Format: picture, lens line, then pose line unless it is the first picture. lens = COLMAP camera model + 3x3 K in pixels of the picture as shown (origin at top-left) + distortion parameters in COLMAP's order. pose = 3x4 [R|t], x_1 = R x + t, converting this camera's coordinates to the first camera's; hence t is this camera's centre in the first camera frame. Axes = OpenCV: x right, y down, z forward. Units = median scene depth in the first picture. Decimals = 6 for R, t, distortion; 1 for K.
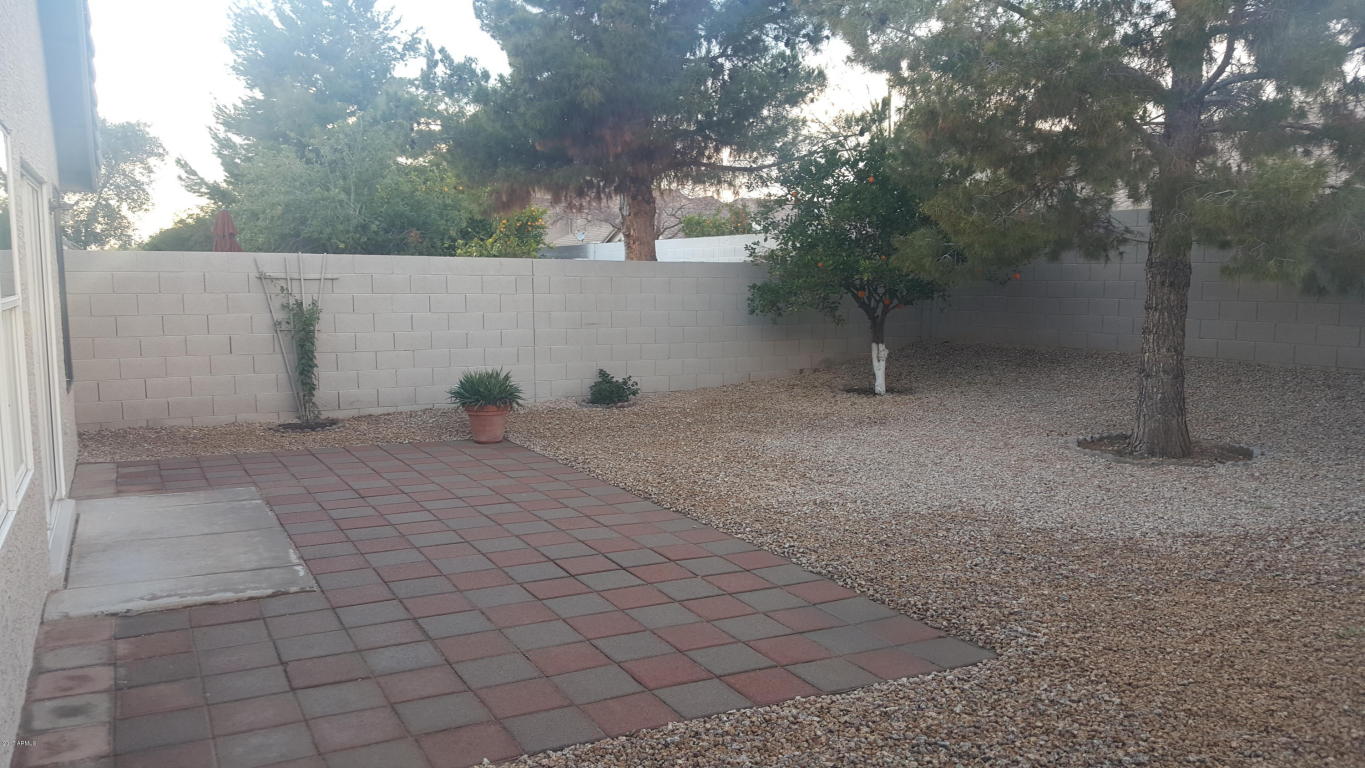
lens RADIAL K [[1034.1, 0, 682.1], [0, 1034.1, 412.3], [0, 0, 1]] dist [0.096700, -0.001832]
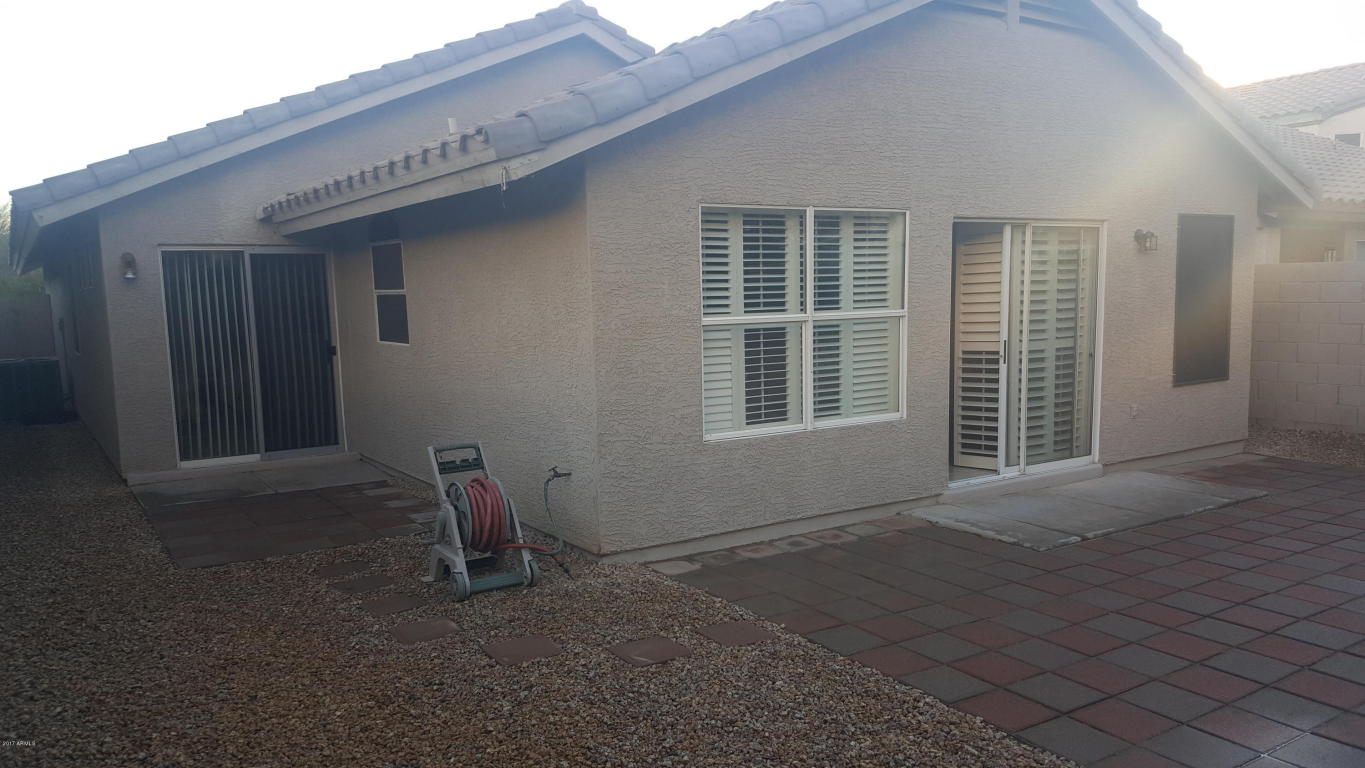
lens RADIAL K [[1034.1, 0, 682.1], [0, 1034.1, 412.3], [0, 0, 1]] dist [0.096700, -0.001832]
pose [[0.106019, 0.115859, -0.987591, 0.843413], [-0.114360, 0.988019, 0.103632, -0.073766], [0.987766, 0.101954, 0.117998, 0.453042]]
